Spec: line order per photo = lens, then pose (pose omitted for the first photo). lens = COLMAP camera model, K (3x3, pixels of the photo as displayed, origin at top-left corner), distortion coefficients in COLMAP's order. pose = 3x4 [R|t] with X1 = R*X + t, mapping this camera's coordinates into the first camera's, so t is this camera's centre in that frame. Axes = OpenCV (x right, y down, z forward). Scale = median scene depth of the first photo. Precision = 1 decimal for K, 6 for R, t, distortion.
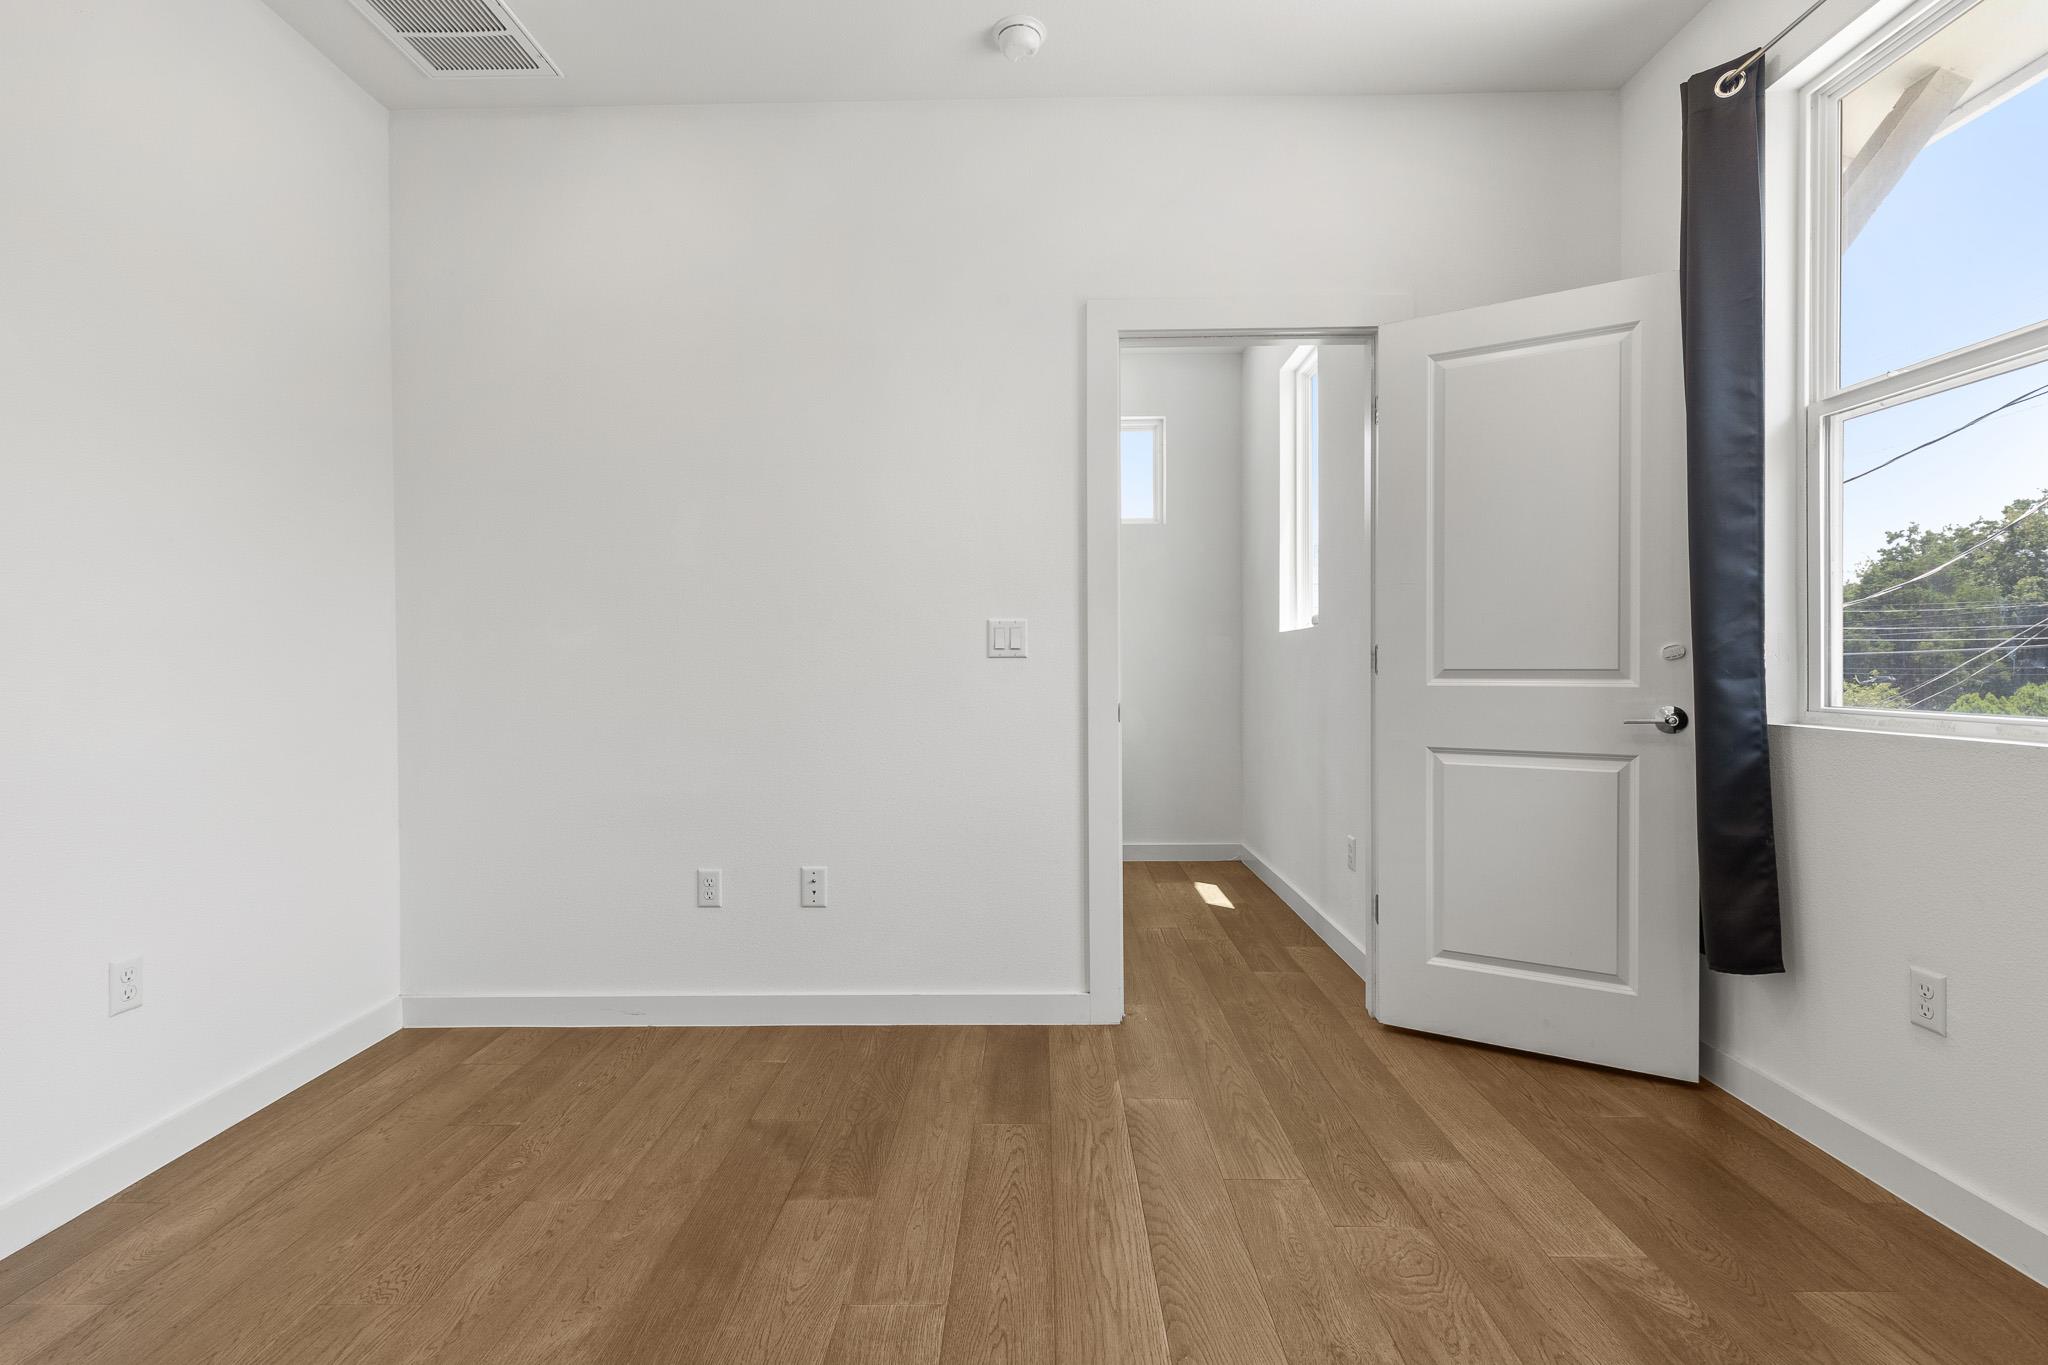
lens RADIAL K [[916.0, 0, 1029.0], [0, 916.0, 669.9], [0, 0, 1]] dist [-0.002804, -0.000038]
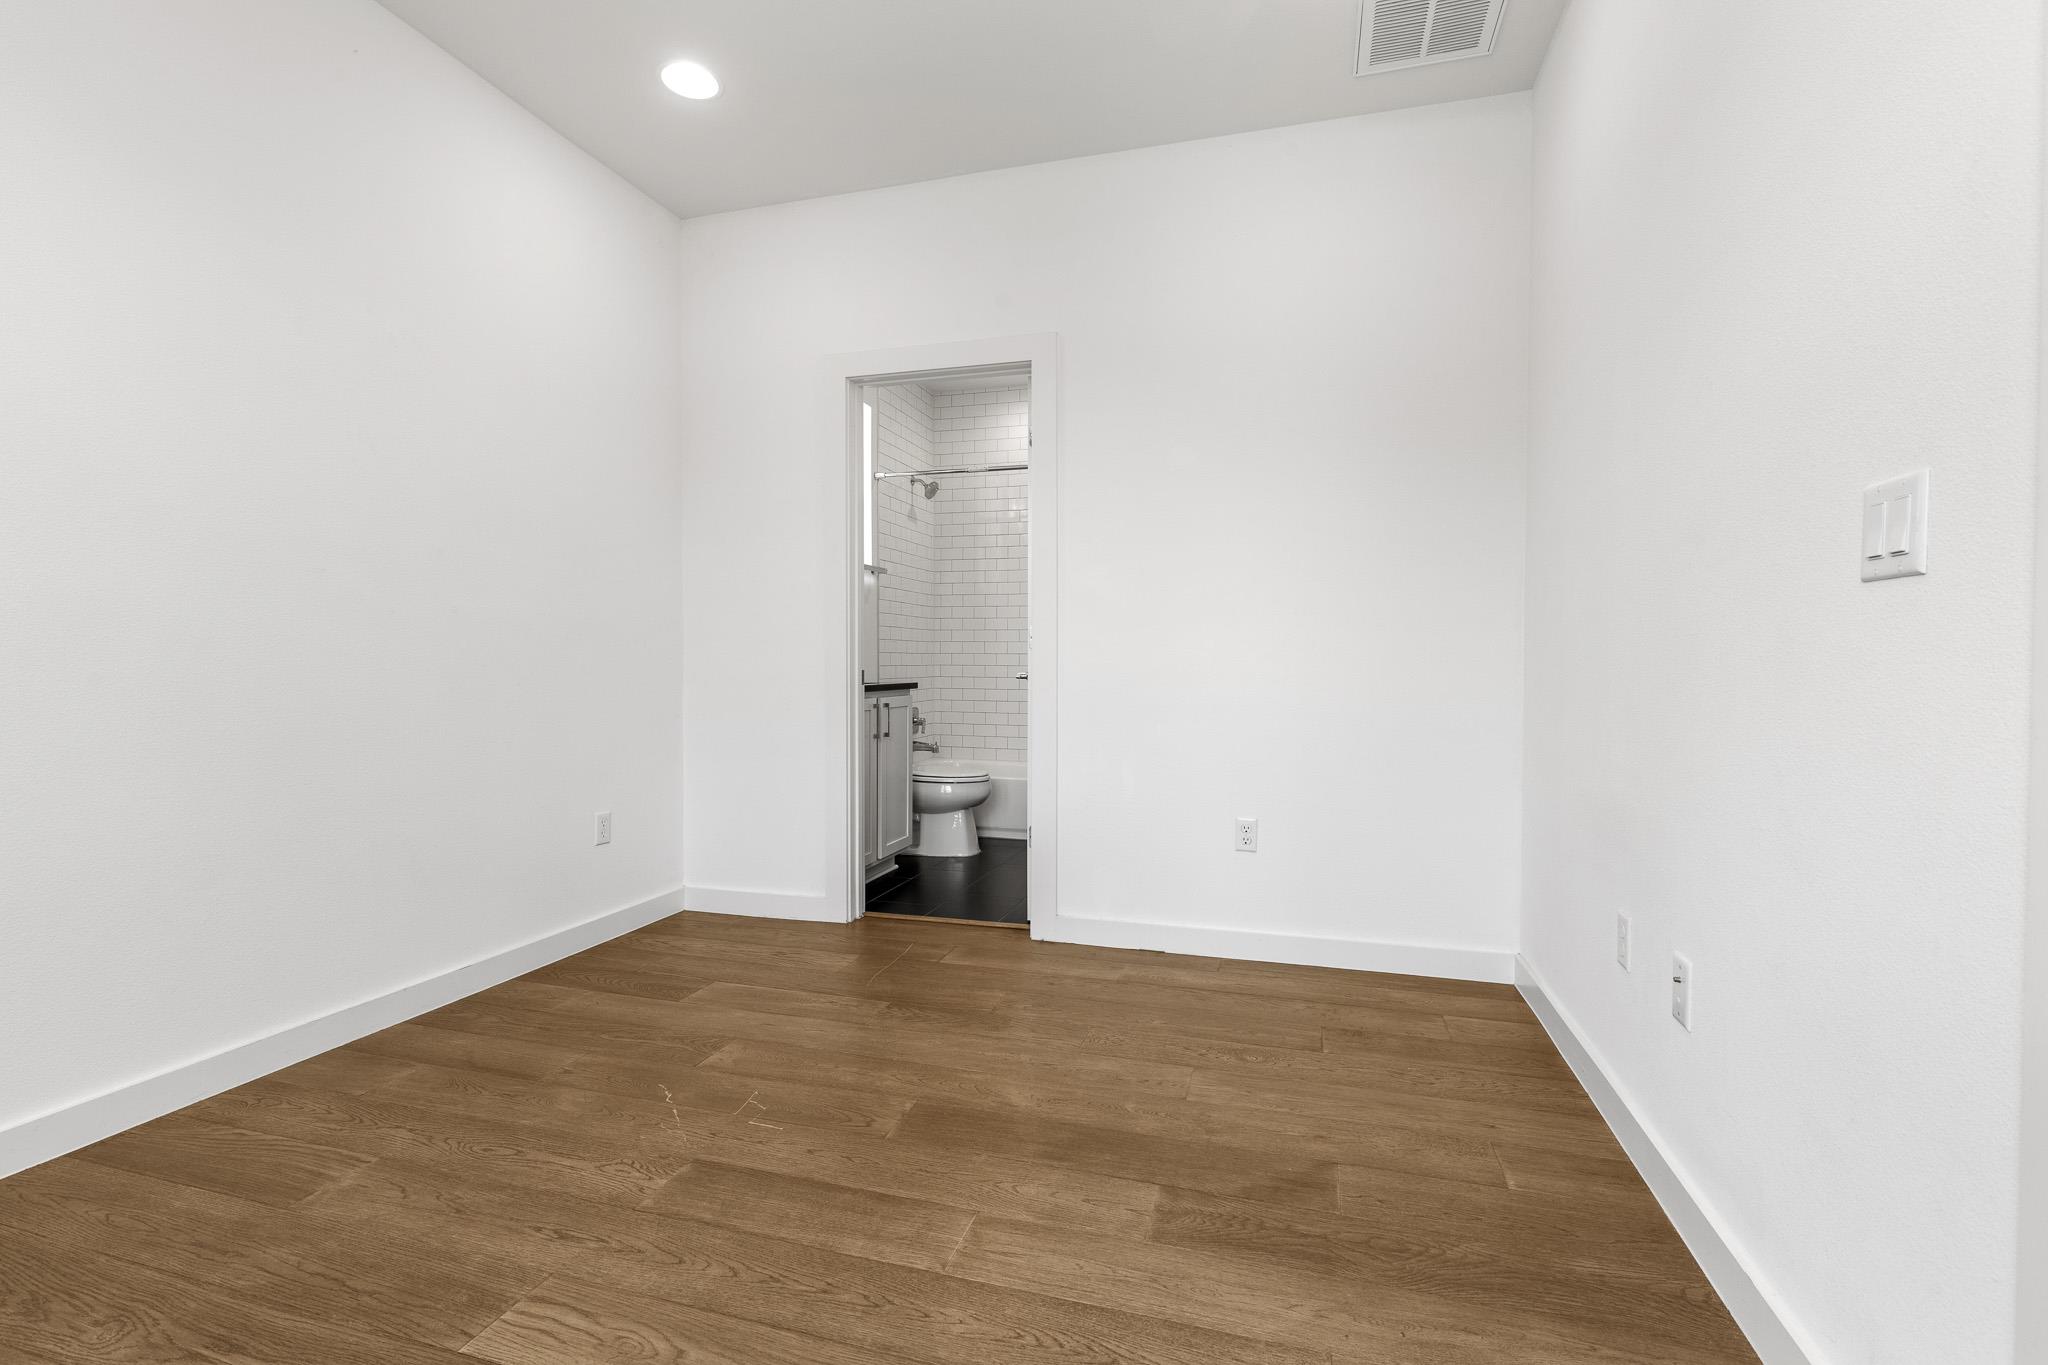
lens RADIAL K [[907.7, 0, 1028.7], [0, 907.7, 683.3], [0, 0, 1]] dist [-0.008910, -0.000267]
pose [[-0.273899, 0.031519, -0.961242, 0.530684], [-0.010175, 0.999312, 0.035667, 0.024716], [0.961705, 0.019550, -0.273390, 0.905396]]
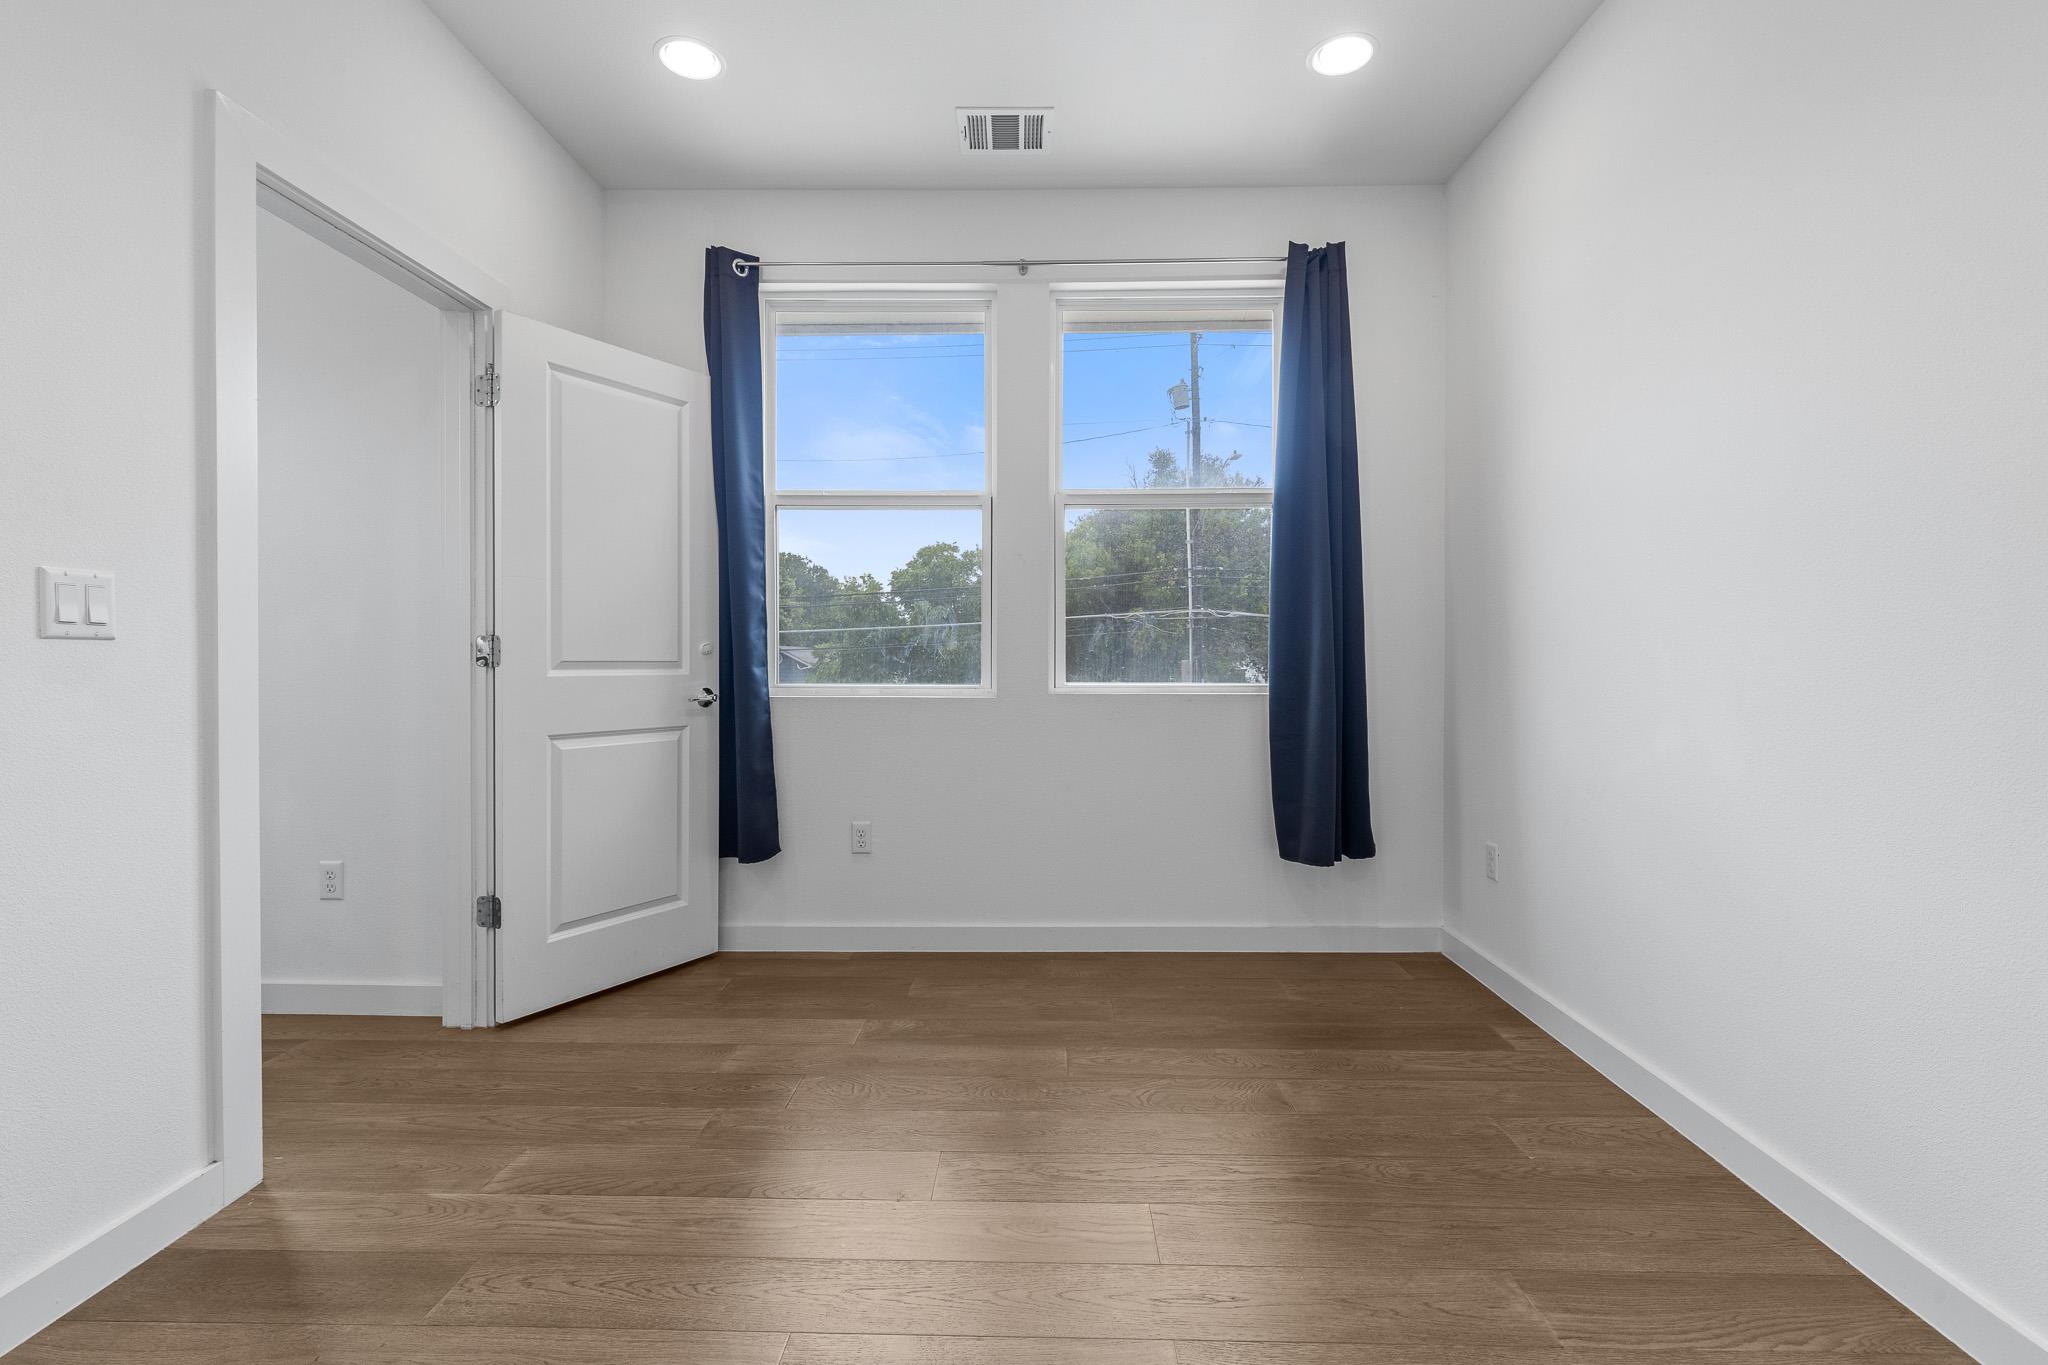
lens RADIAL K [[920.8, 0, 1032.7], [0, 920.8, 658.8], [0, 0, 1]] dist [0.002098, -0.000114]
pose [[-0.001110, 0.004724, 0.999988, -0.705307], [0.004720, 0.999978, -0.004719, 0.004854], [-0.999988, 0.004715, -0.001132, 0.508224]]
